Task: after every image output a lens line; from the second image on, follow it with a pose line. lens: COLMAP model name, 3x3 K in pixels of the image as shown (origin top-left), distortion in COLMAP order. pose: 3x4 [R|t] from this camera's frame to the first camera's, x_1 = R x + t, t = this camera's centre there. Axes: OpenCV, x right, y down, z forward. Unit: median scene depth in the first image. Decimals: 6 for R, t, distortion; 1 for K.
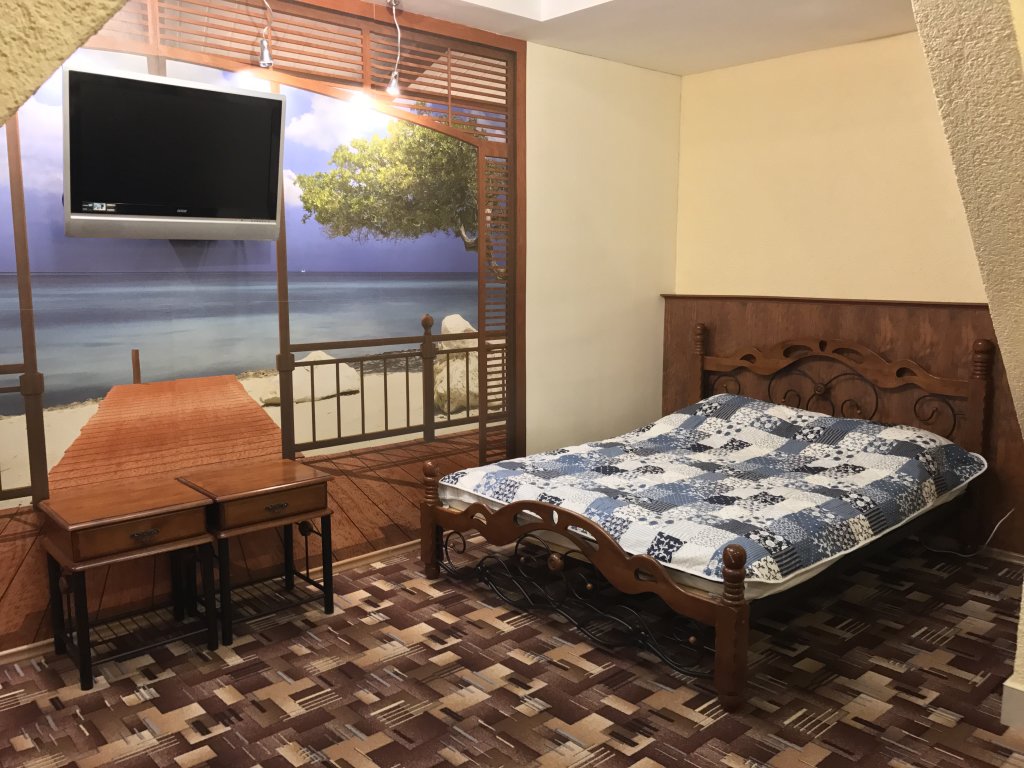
lens RADIAL K [[830.8, 0, 512.0], [0, 830.8, 384.0], [0, 0, 1]] dist [-0.009750, -0.002347]
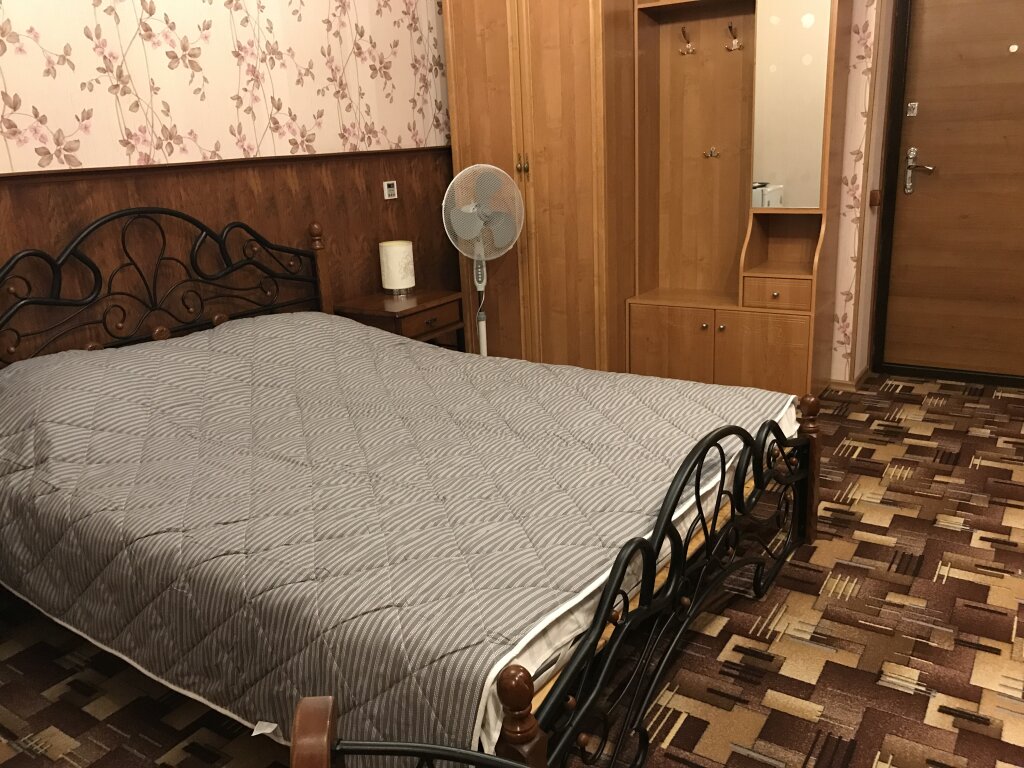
lens RADIAL K [[830.8, 0, 512.0], [0, 830.8, 384.0], [0, 0, 1]] dist [-0.009750, -0.002347]
pose [[-0.969458, 0.095492, -0.225905, 0.517606], [-0.003108, 0.916232, 0.400637, -0.131455], [0.245239, 0.389103, -0.887951, 1.556767]]
